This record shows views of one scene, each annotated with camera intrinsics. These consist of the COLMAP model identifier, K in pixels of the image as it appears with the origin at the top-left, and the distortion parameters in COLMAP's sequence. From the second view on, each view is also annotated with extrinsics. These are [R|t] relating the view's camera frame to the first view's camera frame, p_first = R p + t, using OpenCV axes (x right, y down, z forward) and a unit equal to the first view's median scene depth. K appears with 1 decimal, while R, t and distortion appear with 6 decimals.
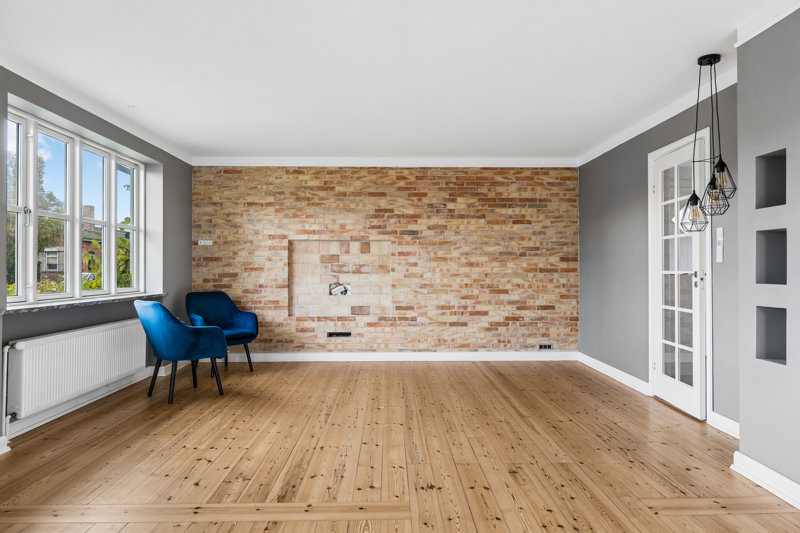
lens RADIAL K [[575.6, 0, 400.0], [0, 575.6, 266.5], [0, 0, 1]] dist [0.000086, 0.000006]
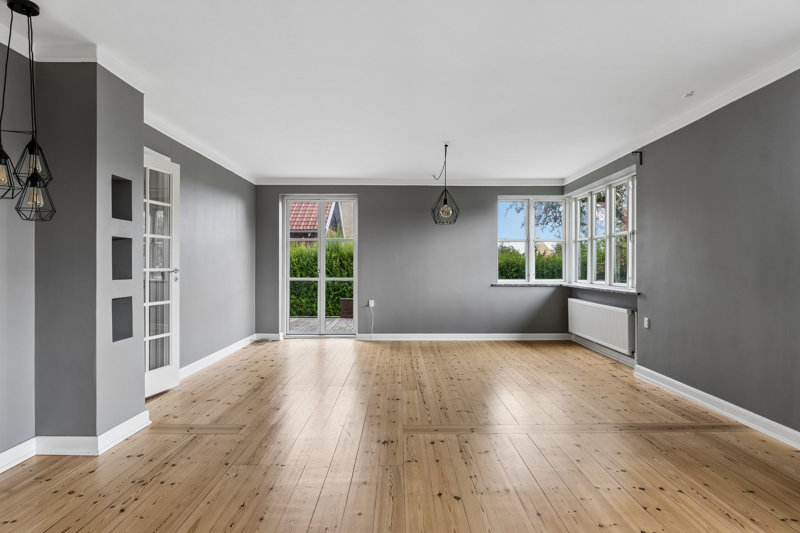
lens RADIAL K [[477.6, 0, 400.0], [0, 477.6, 266.5], [0, 0, 1]] dist [-0.000307, 0.000129]
pose [[-0.999847, -0.000918, 0.017450, 0.003758], [-0.000990, 0.999991, -0.004107, 0.004910], [-0.017446, -0.004124, -0.999839, 1.858412]]
